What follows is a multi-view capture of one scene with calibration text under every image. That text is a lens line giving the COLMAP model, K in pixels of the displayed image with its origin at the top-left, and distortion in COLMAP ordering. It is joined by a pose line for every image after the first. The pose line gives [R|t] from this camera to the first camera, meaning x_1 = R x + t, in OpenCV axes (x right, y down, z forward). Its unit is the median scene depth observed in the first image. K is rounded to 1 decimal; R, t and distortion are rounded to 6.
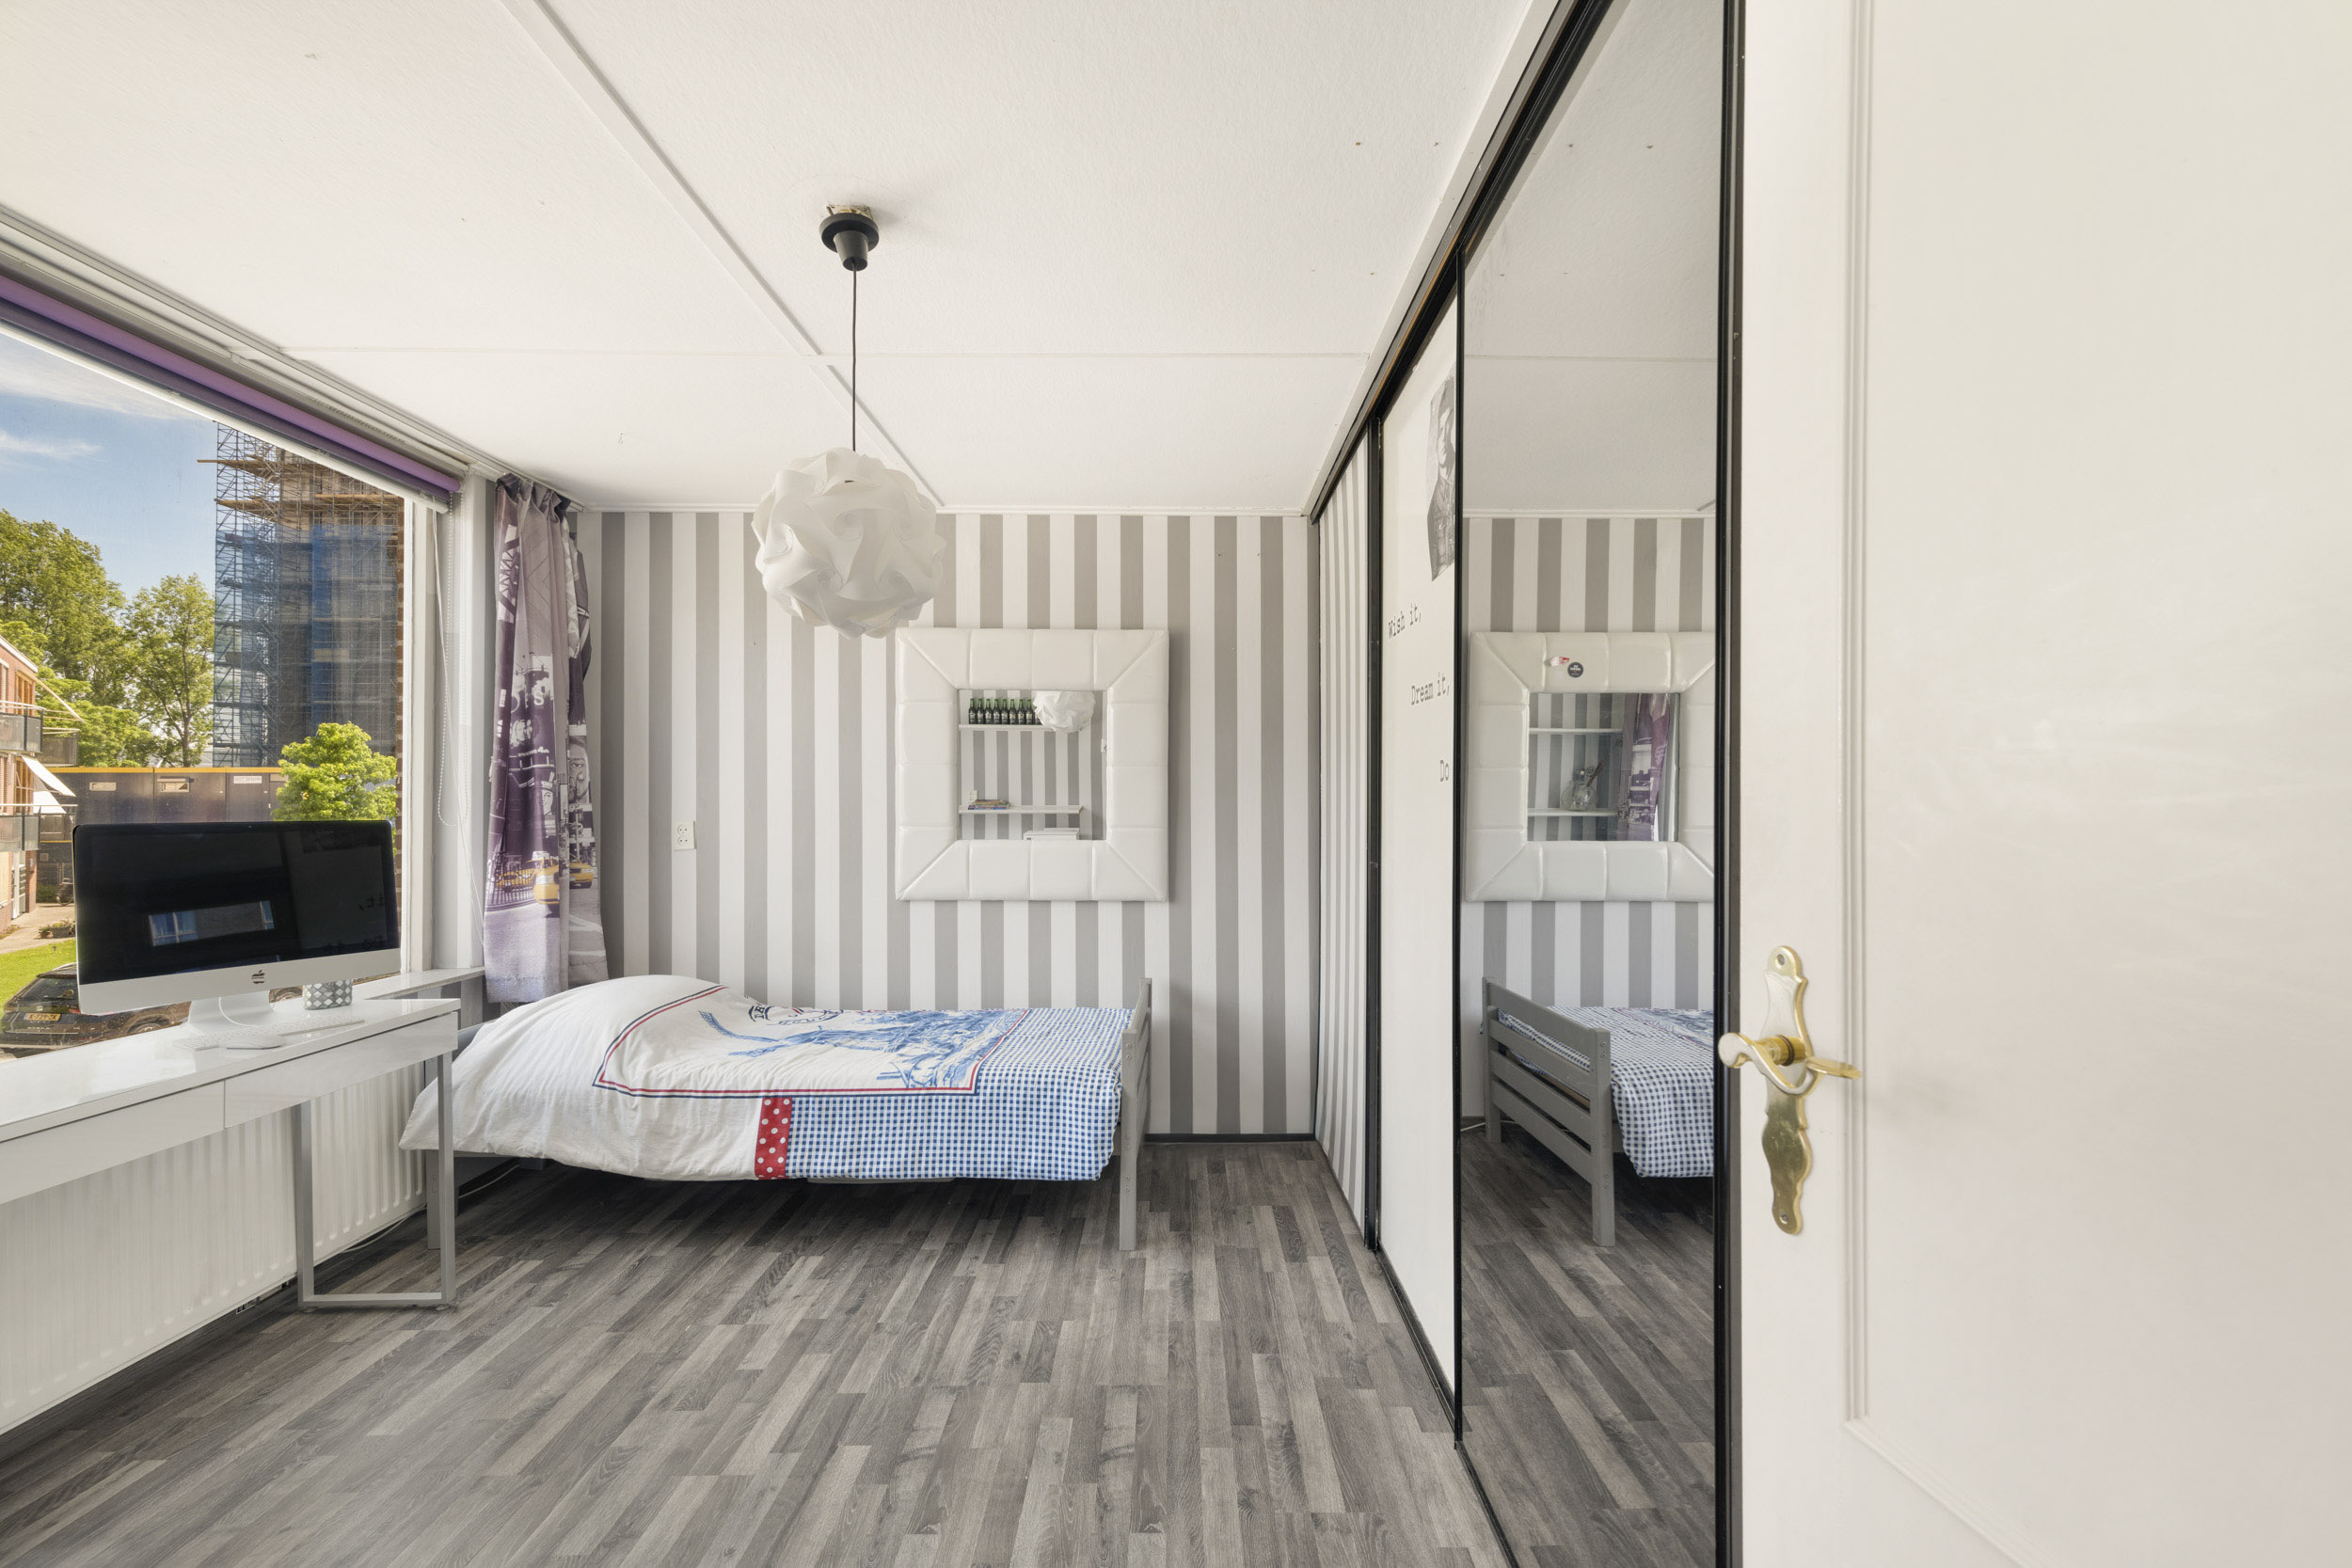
lens RADIAL K [[950.7, 0, 1201.8], [0, 950.7, 796.1], [0, 0, 1]] dist [-0.001110, -0.000128]
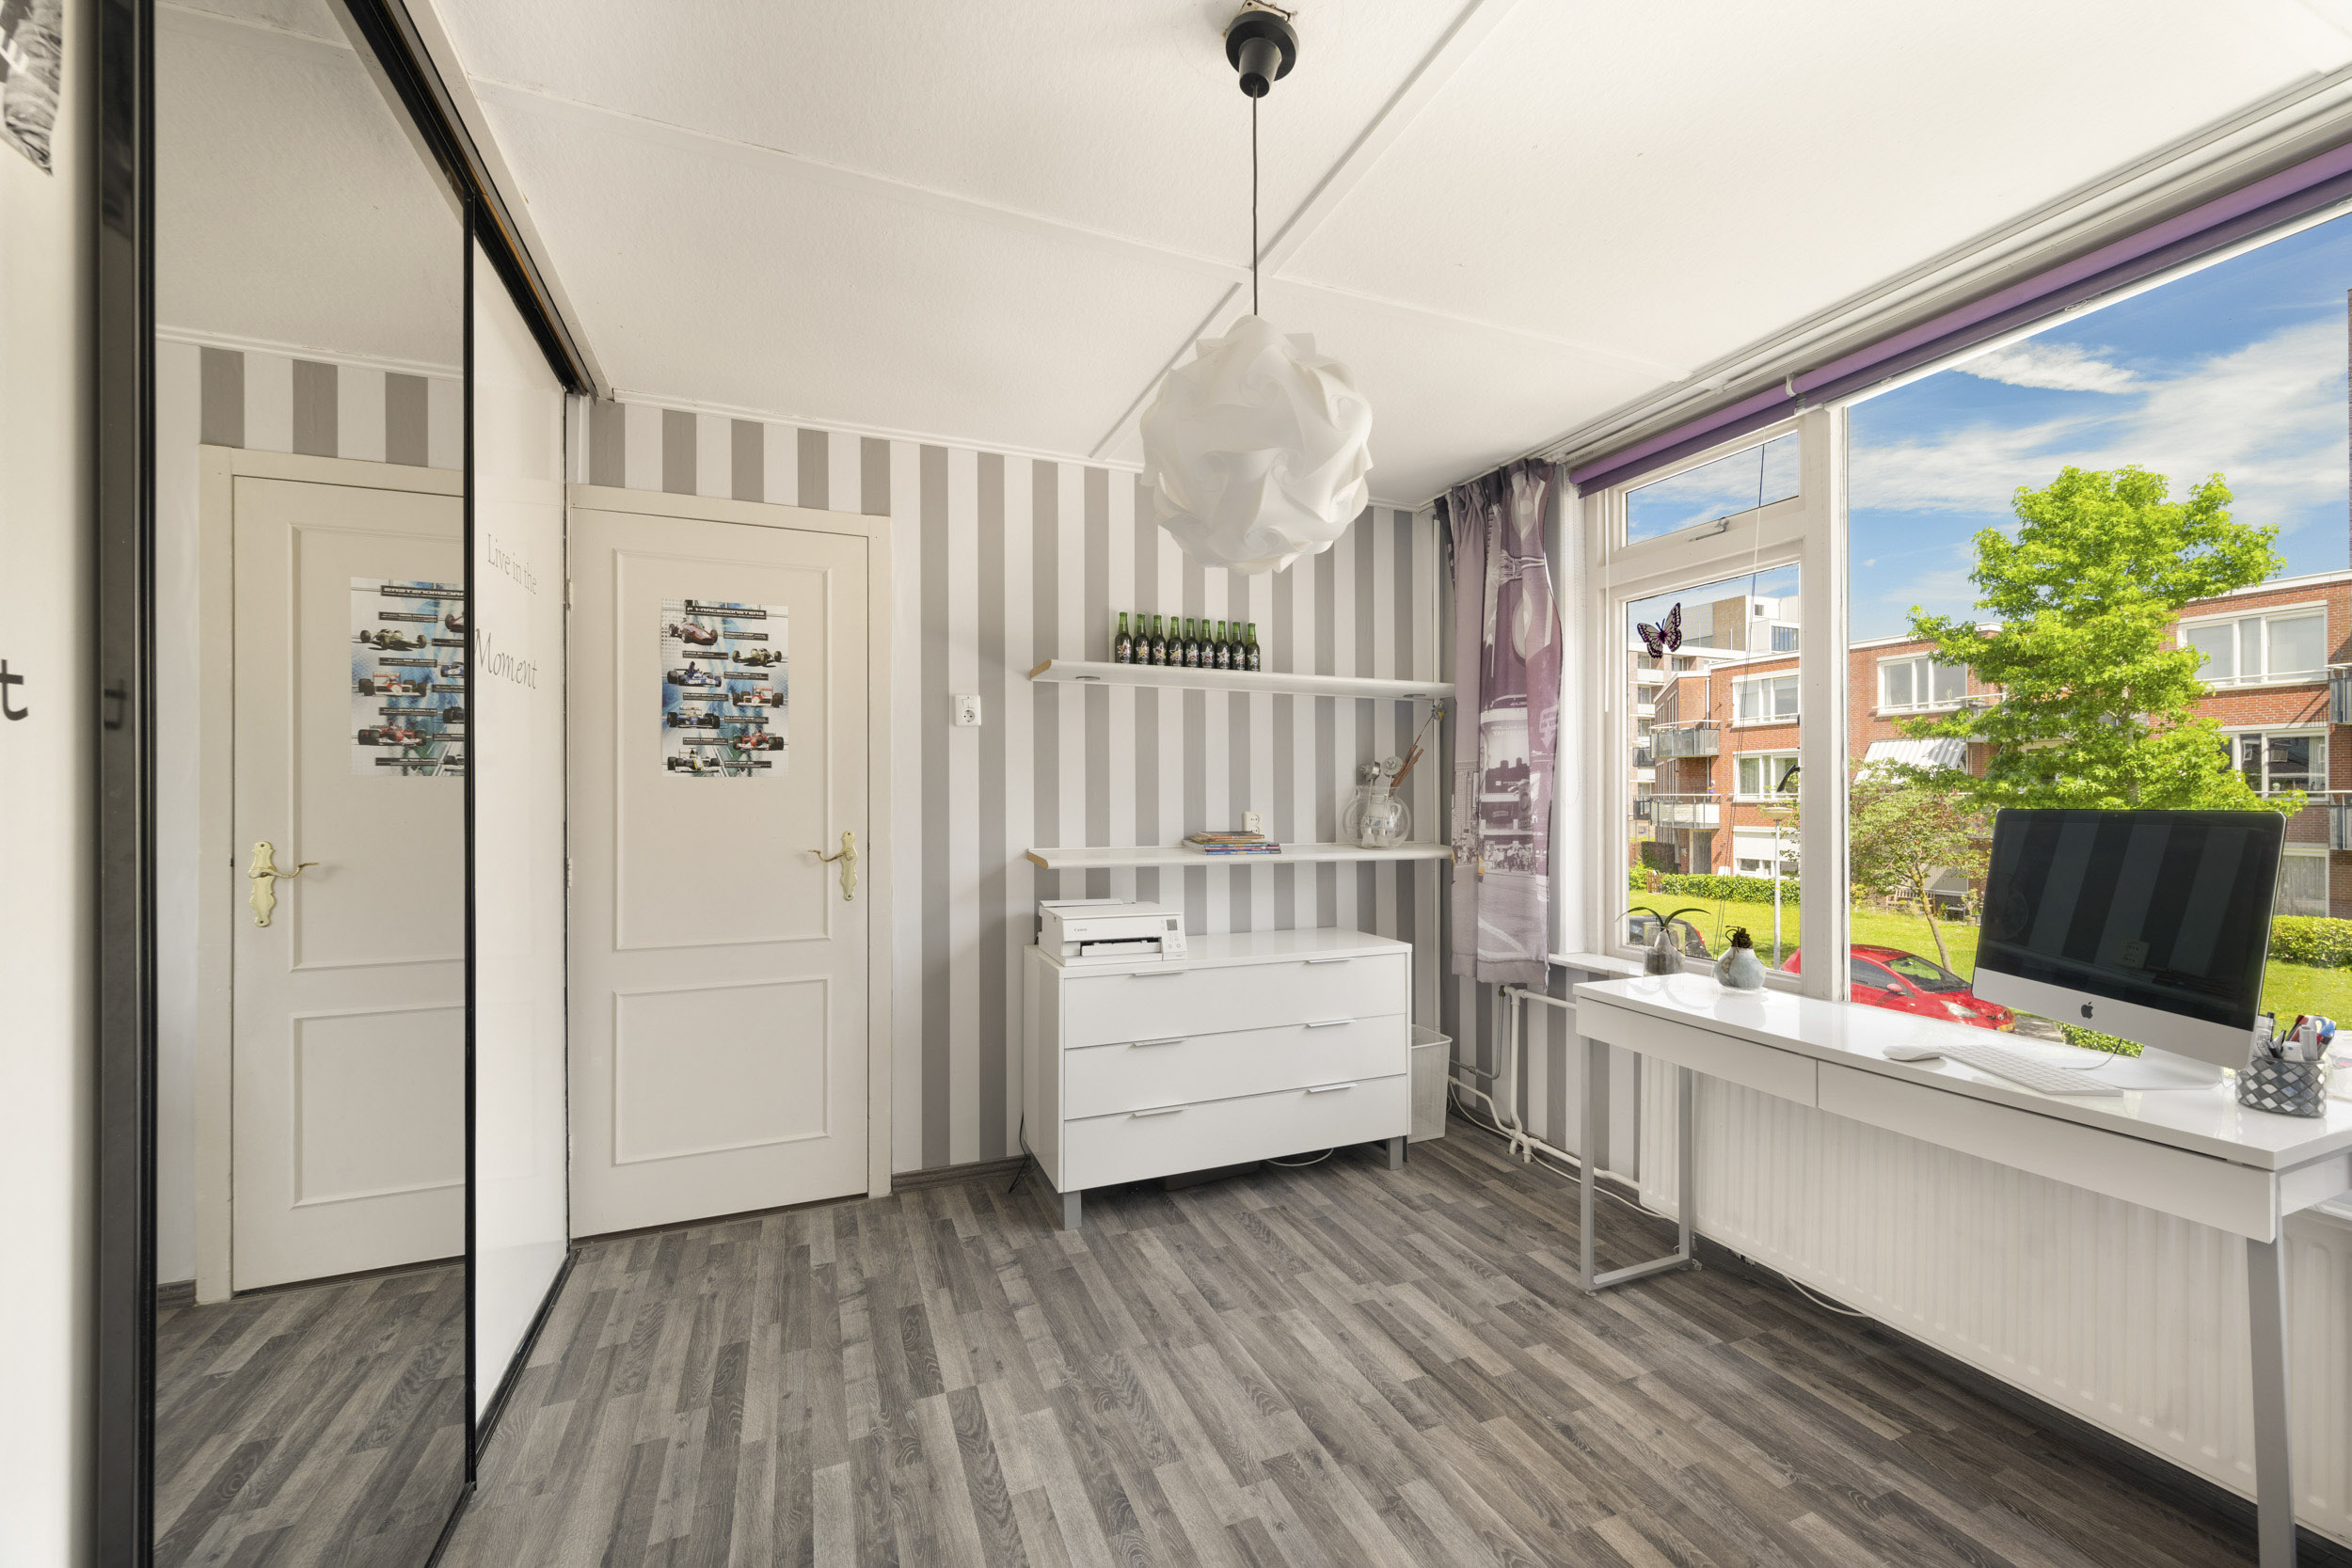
lens RADIAL K [[950.7, 0, 1201.8], [0, 950.7, 796.1], [0, 0, 1]] dist [-0.001110, -0.000128]
pose [[-0.934113, 0.002536, -0.356969, -0.029010], [0.007522, 0.999893, -0.012580, 0.013704], [0.356899, -0.014437, -0.934032, 0.977516]]
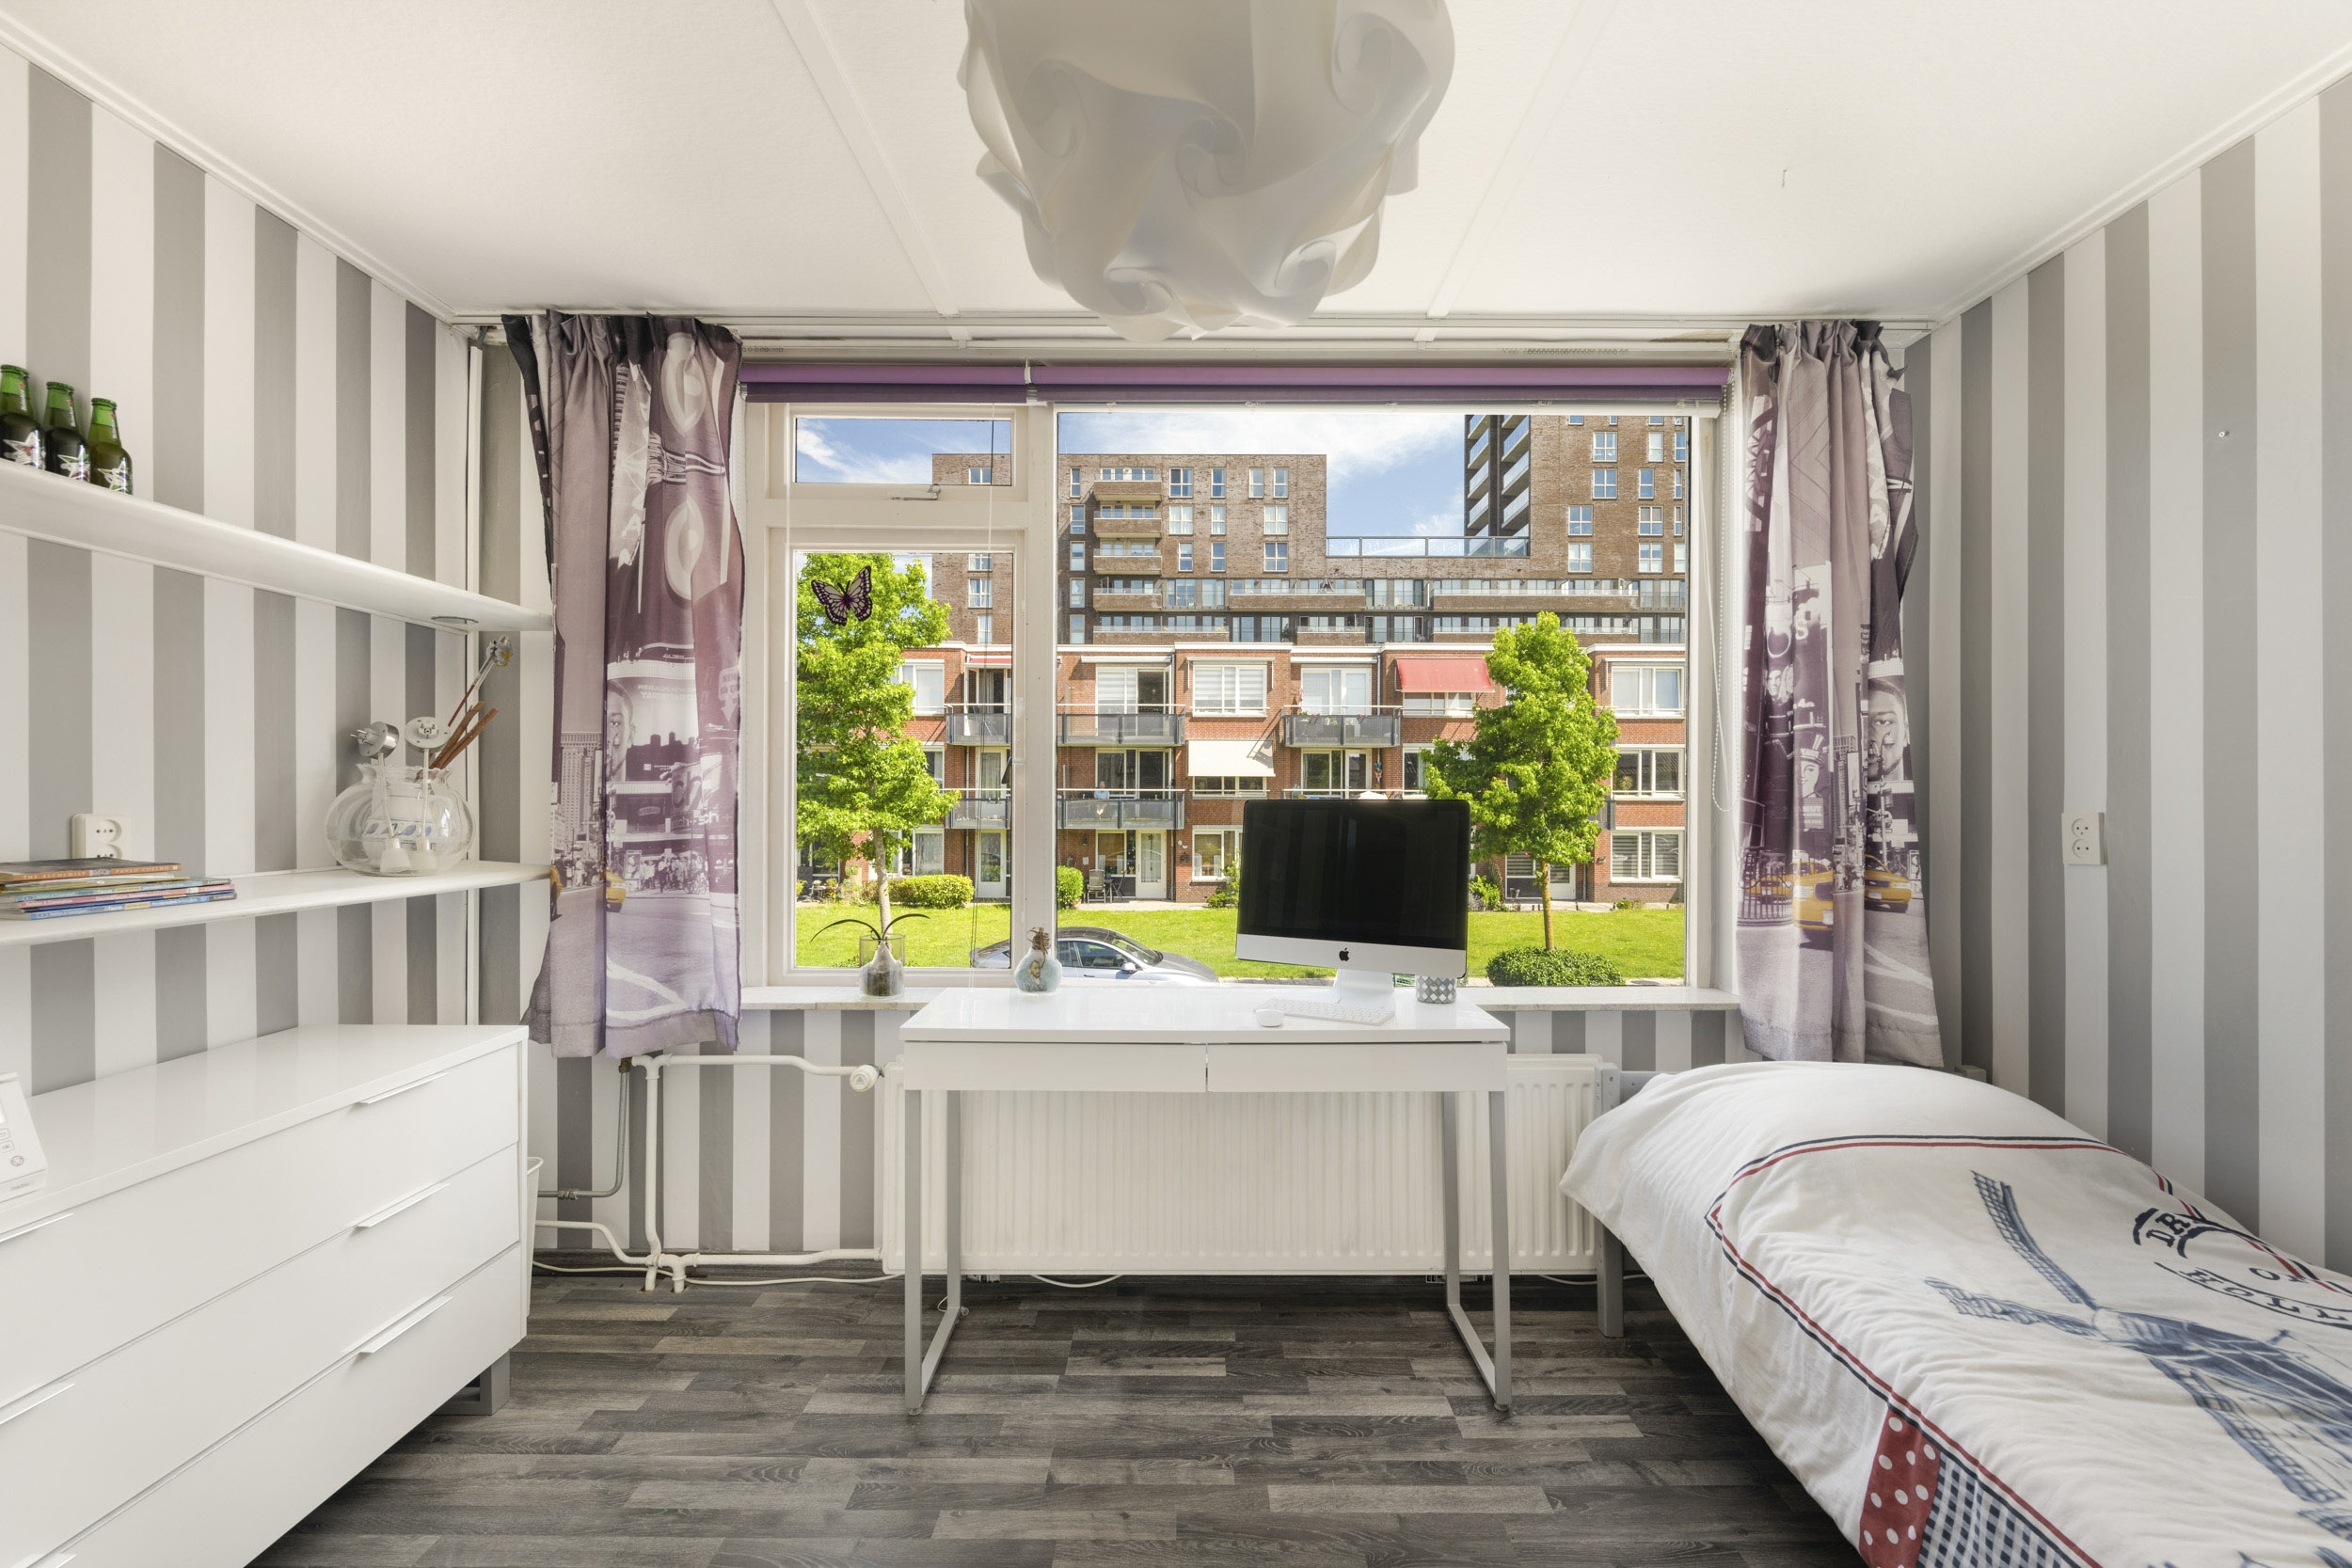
lens RADIAL K [[950.7, 0, 1201.8], [0, 950.7, 796.1], [0, 0, 1]] dist [-0.001110, -0.000128]
pose [[-0.026064, 0.004186, -0.999652, 0.007399], [0.008748, 0.999954, 0.003959, 0.012062], [0.999622, -0.008642, -0.026099, 0.582814]]
